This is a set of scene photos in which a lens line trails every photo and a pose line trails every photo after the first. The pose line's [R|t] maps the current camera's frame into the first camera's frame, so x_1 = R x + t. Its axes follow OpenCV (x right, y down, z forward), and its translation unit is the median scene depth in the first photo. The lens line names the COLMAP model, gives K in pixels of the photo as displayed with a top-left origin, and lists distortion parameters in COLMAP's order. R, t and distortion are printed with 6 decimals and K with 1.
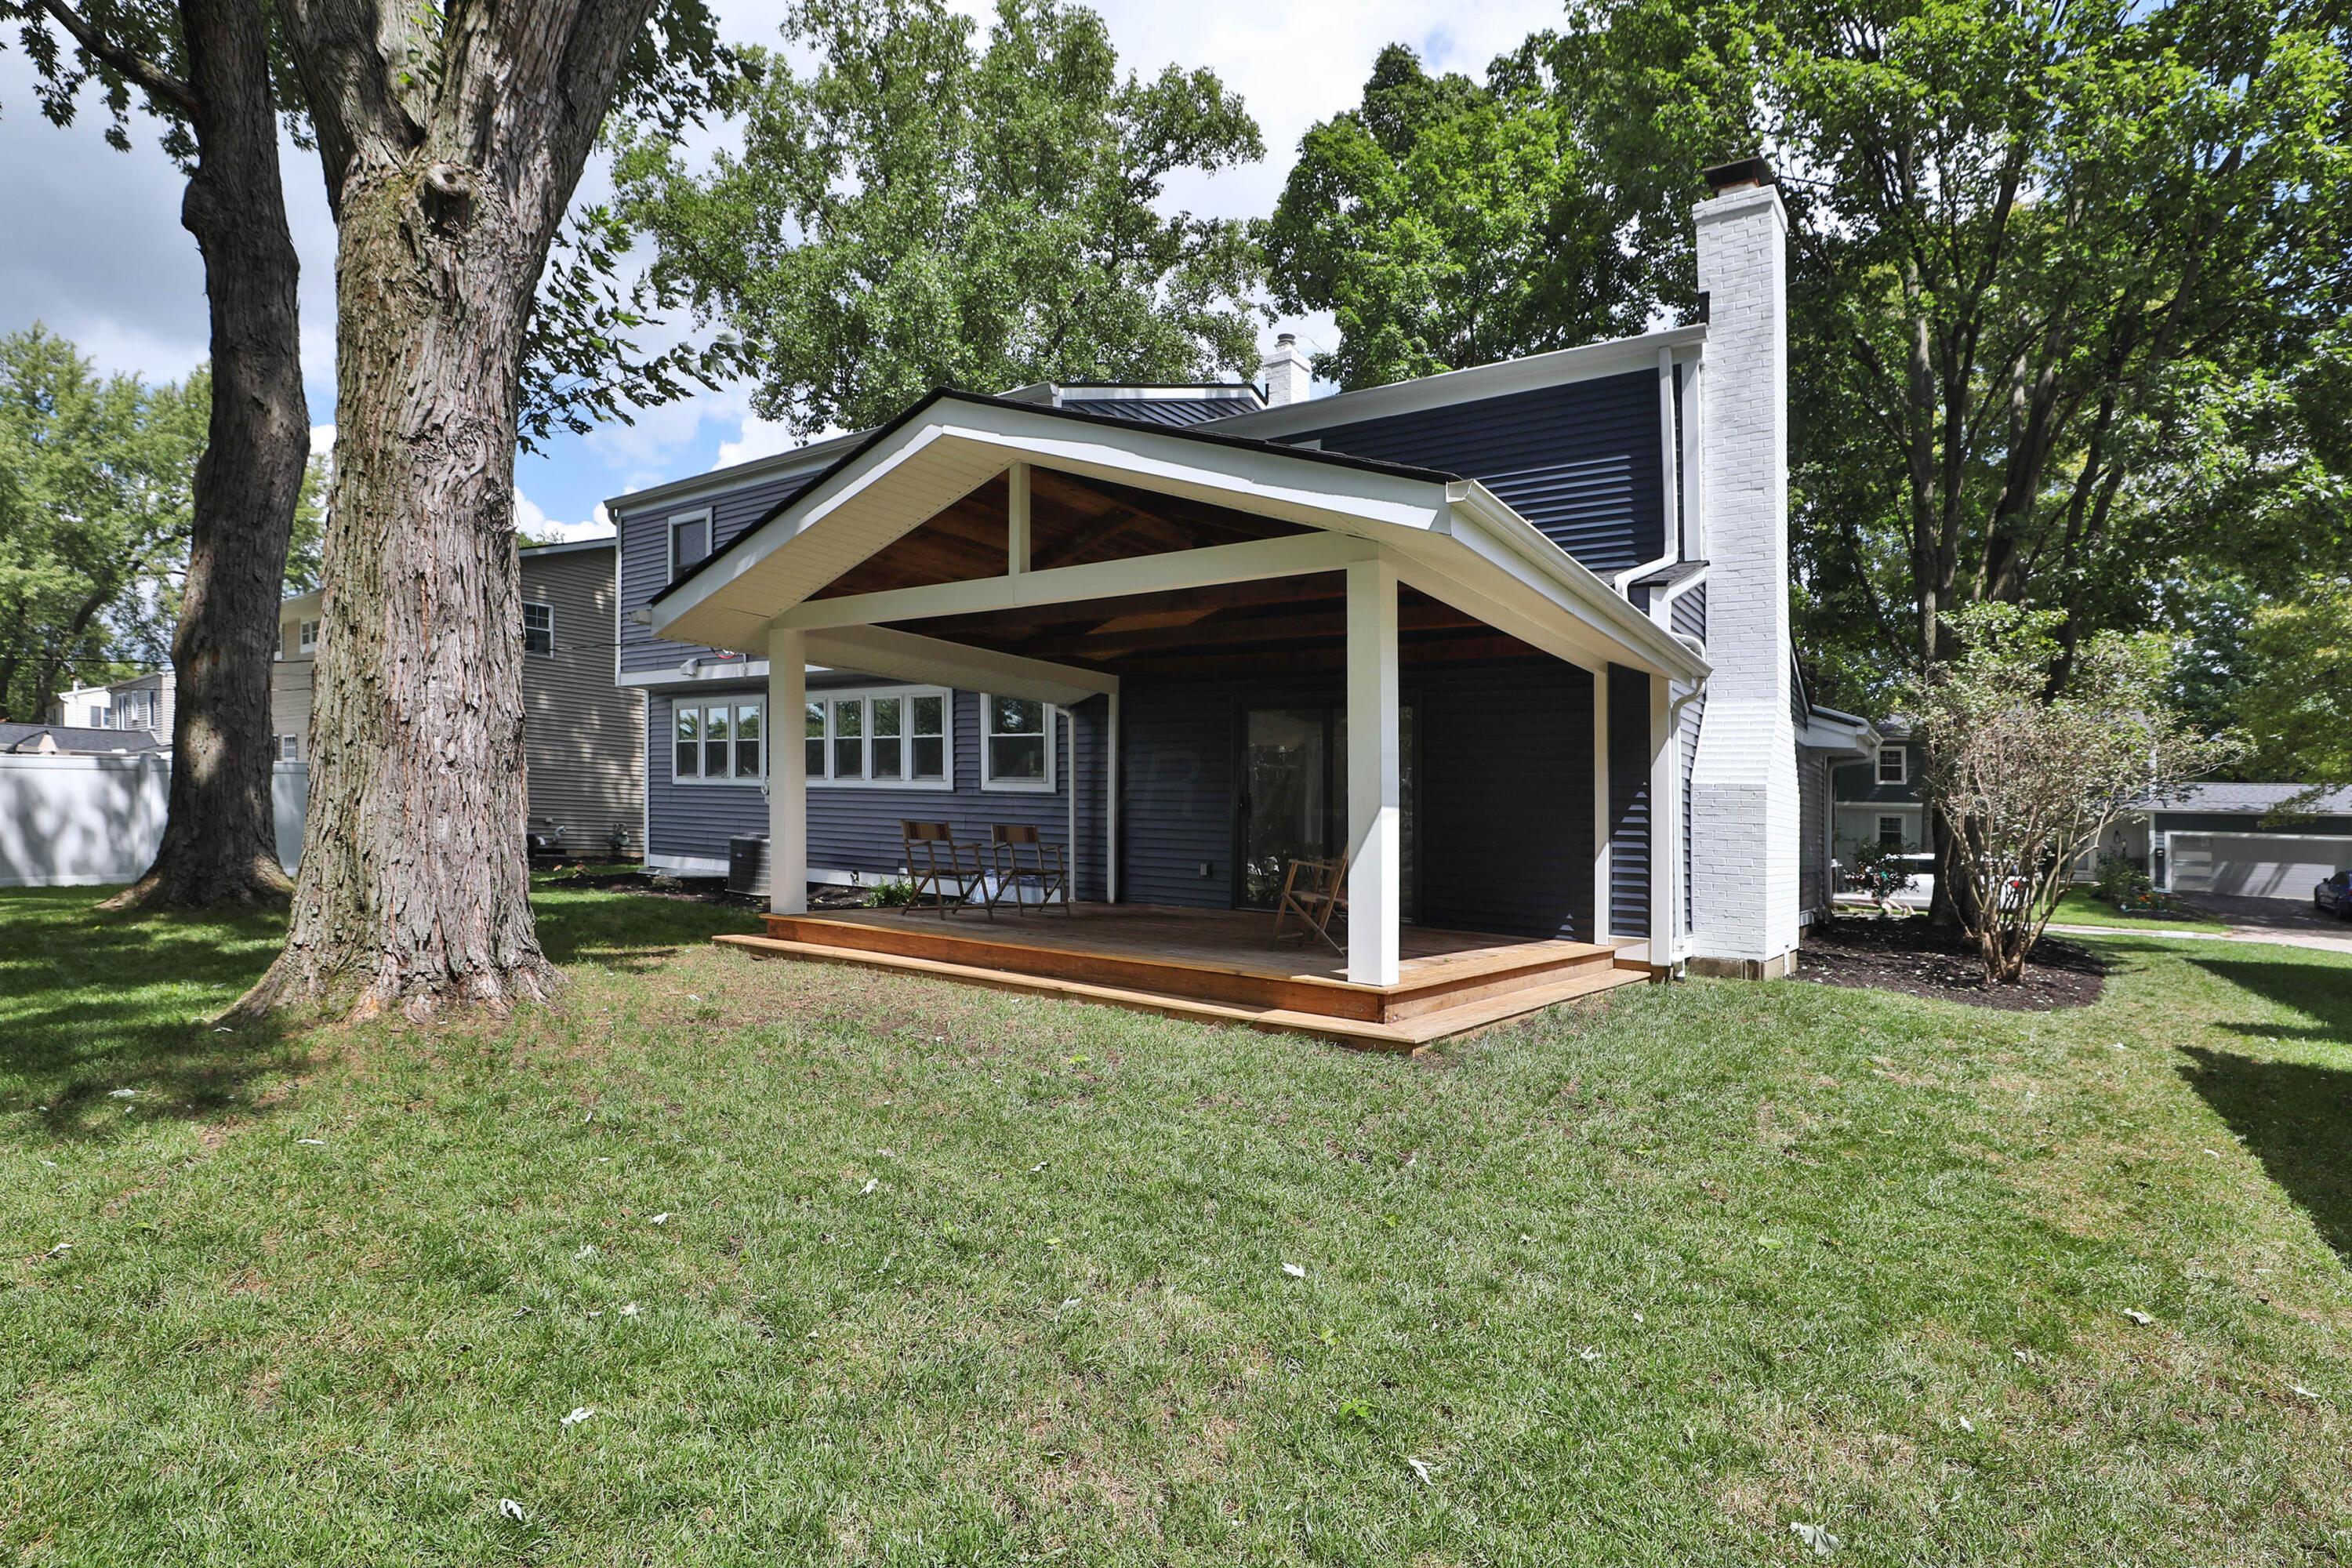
lens RADIAL K [[1154.2, 0, 1167.8], [0, 1154.2, 802.7], [0, 0, 1]] dist [-0.017032, 0.003452]
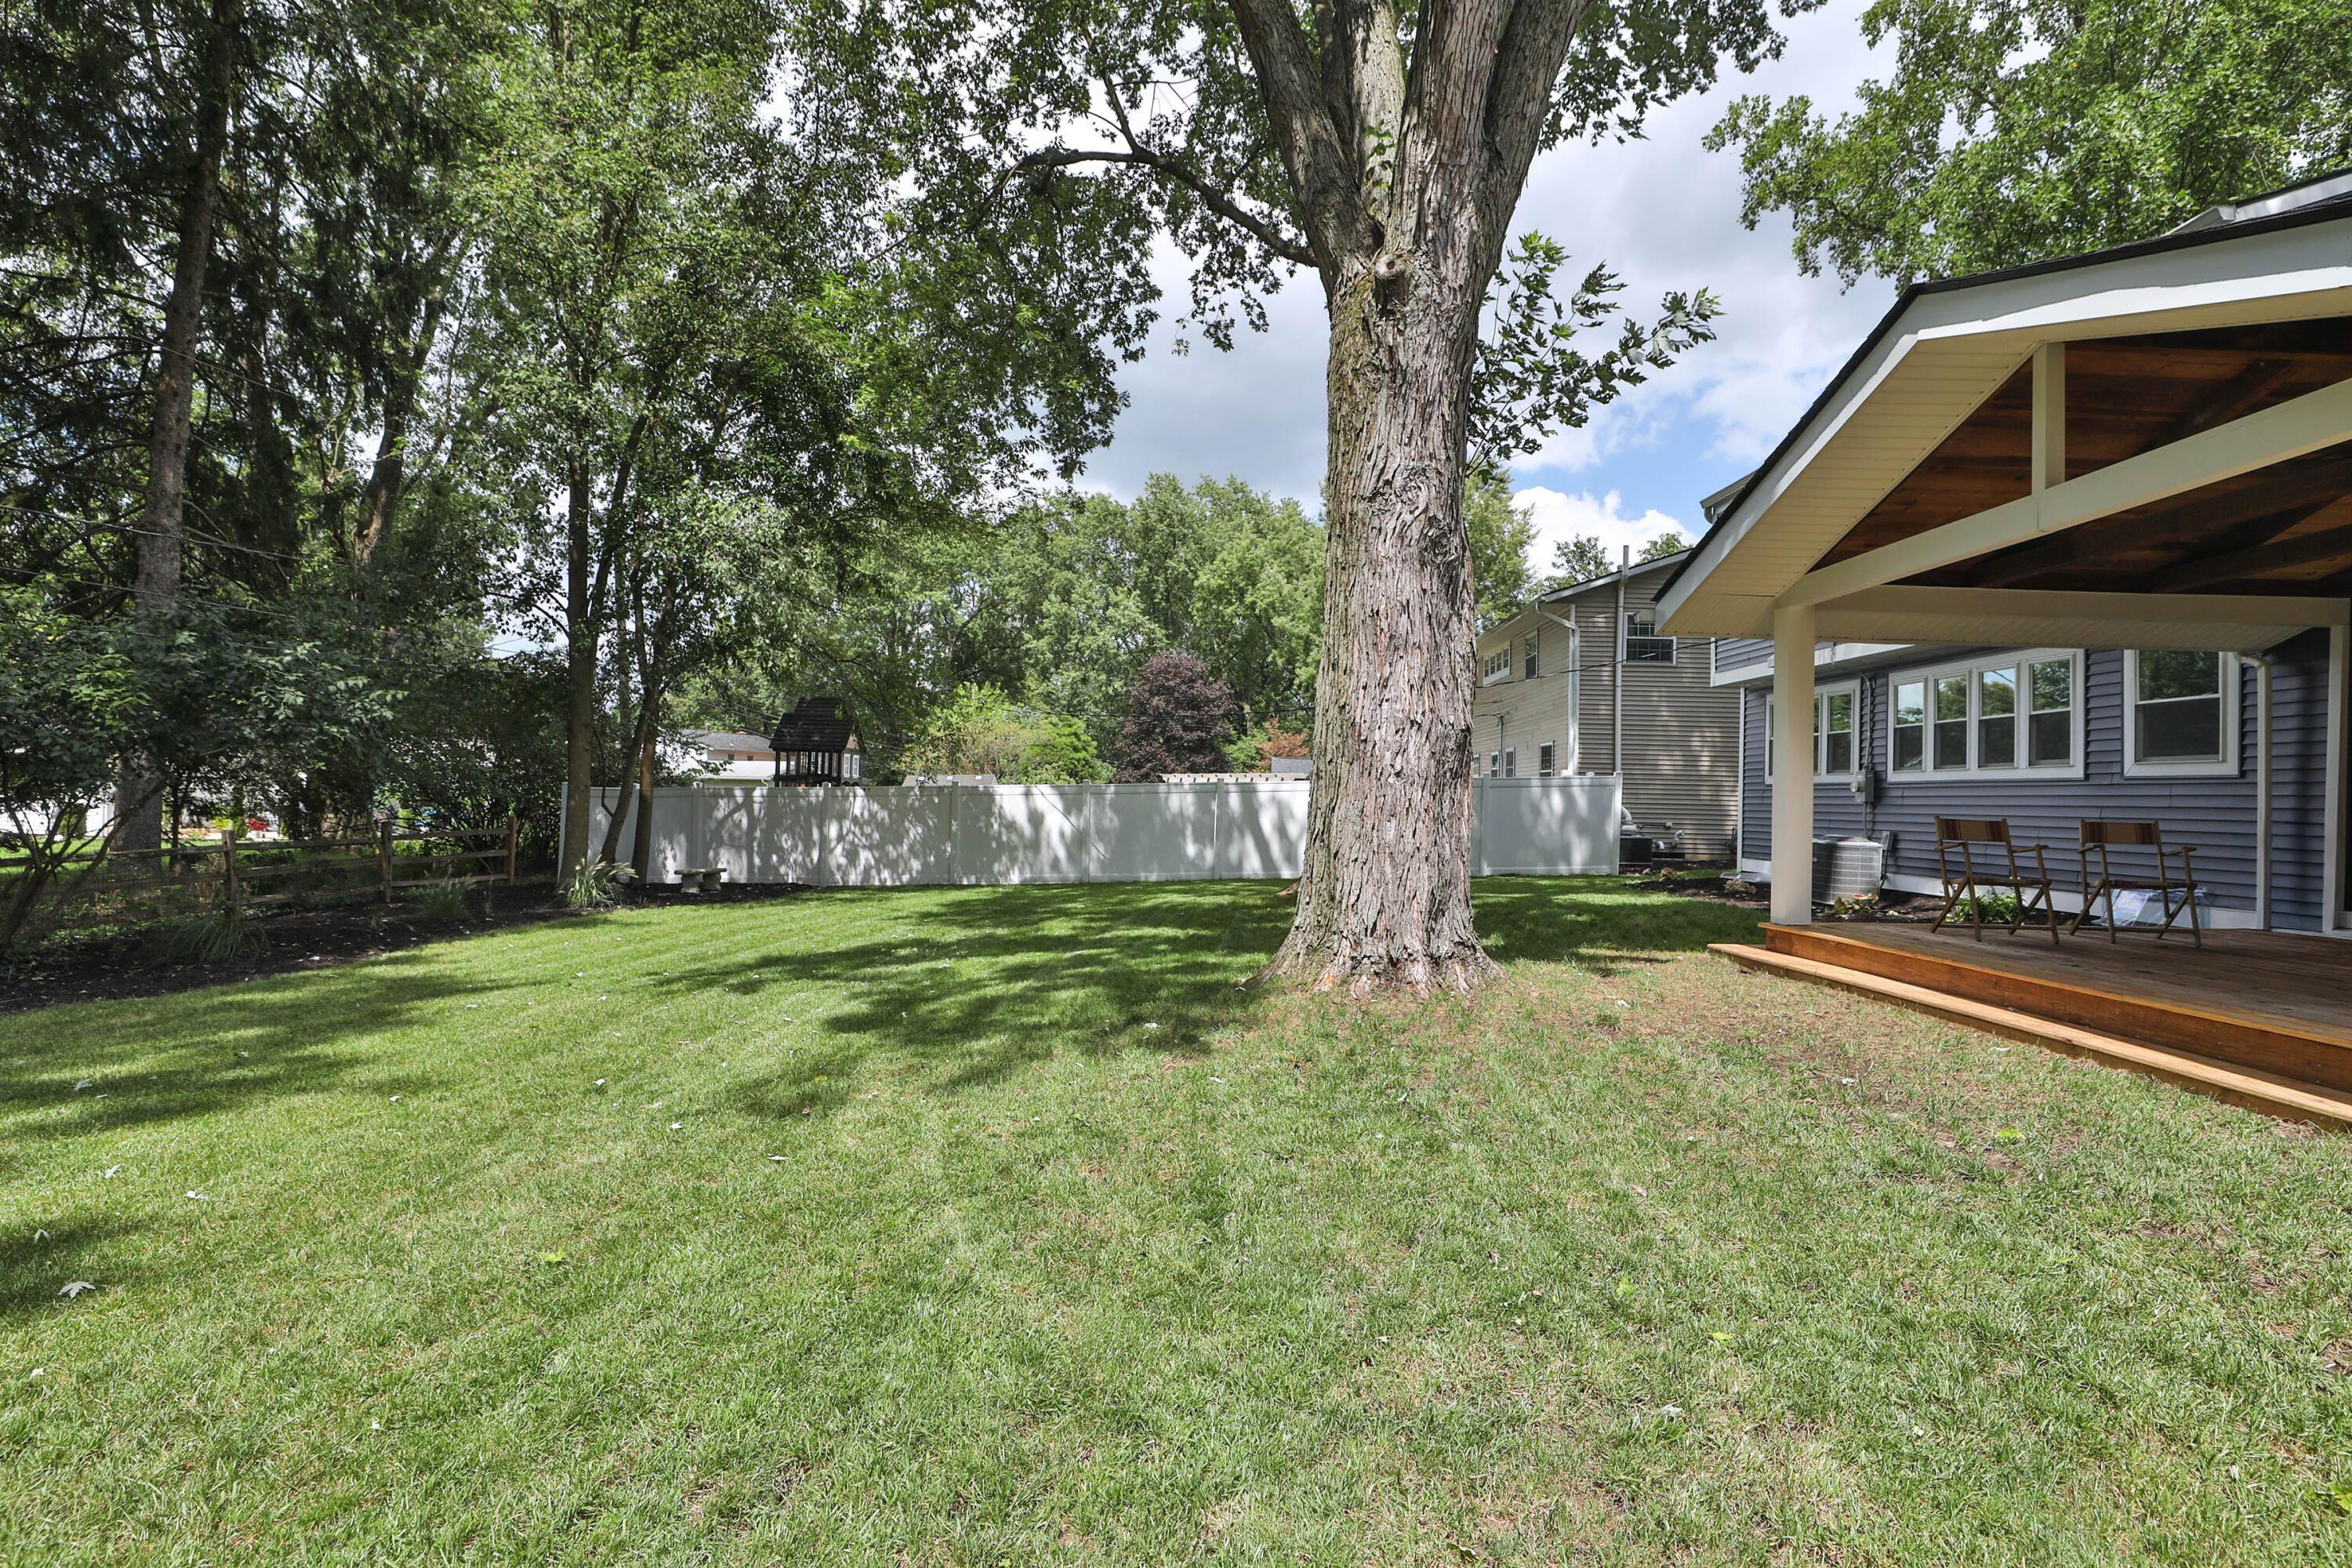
lens RADIAL K [[1192.4, 0, 1185.5], [0, 1192.4, 791.8], [0, 0, 1]] dist [-0.024613, 0.002872]
pose [[0.613559, -0.034487, -0.788896, 0.165771], [0.024940, 0.999394, -0.024293, 0.006483], [0.789255, -0.004770, 0.614047, 0.101573]]
